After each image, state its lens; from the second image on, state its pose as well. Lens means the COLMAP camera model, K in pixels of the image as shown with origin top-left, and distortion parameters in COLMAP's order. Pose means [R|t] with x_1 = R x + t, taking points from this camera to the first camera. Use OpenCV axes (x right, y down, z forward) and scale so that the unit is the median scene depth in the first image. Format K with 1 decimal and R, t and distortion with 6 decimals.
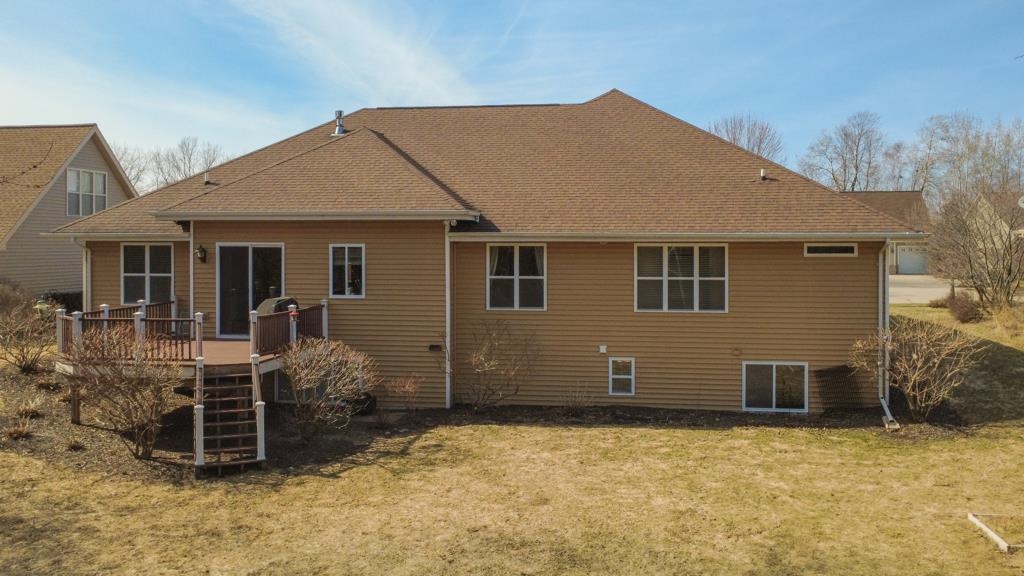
lens RADIAL K [[762.4, 0, 533.8], [0, 762.4, 261.9], [0, 0, 1]] dist [0.003117, 0.003035]
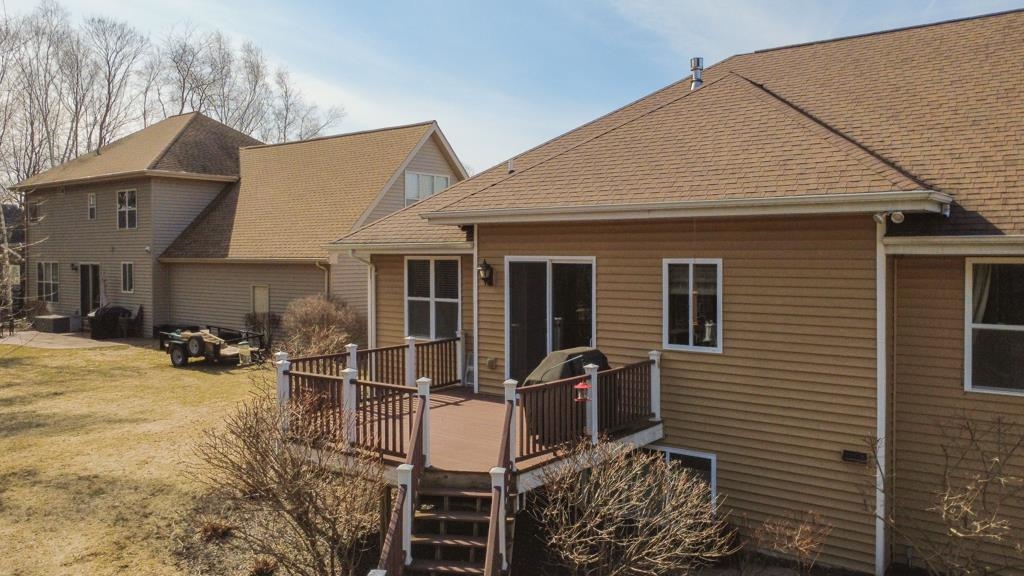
lens RADIAL K [[762.4, 0, 533.8], [0, 762.4, 261.9], [0, 0, 1]] dist [0.003117, 0.003035]
pose [[0.874454, 0.004201, -0.485090, -0.066364], [-0.010091, 0.999904, -0.009531, -0.014148], [0.485004, 0.013229, 0.874412, 0.423686]]
